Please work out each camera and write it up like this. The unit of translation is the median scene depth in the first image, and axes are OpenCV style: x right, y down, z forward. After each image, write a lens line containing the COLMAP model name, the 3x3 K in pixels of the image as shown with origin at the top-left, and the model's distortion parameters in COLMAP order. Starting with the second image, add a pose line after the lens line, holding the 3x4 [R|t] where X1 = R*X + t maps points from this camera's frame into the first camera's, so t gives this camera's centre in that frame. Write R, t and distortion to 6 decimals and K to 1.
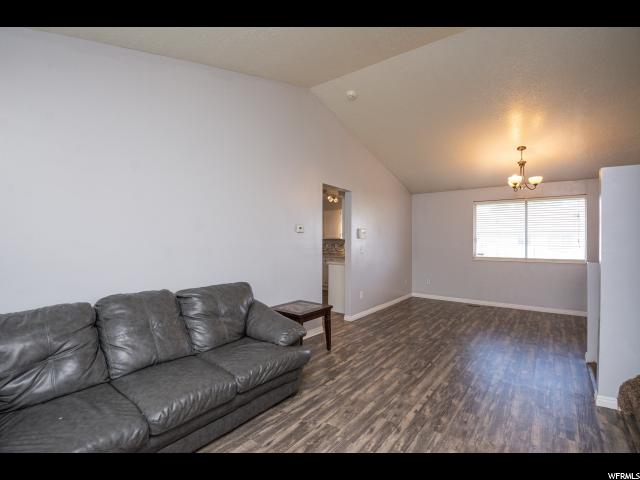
lens RADIAL K [[301.5, 0, 312.4], [0, 301.5, 240.7], [0, 0, 1]] dist [0.000462, -0.000719]
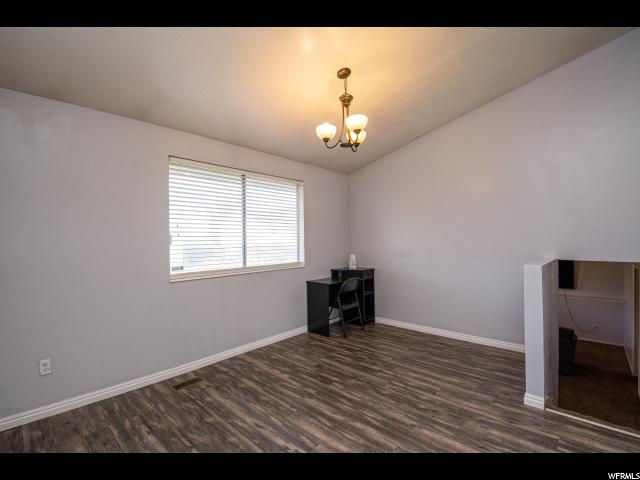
lens RADIAL K [[300.4, 0, 320.0], [0, 300.4, 240.0], [0, 0, 1]] dist [-0.047920, 0.000545]
pose [[0.082489, -0.016841, 0.996450, 0.105551], [0.020235, 0.999679, 0.015221, -0.004373], [-0.996387, 0.018908, 0.082803, 0.756470]]
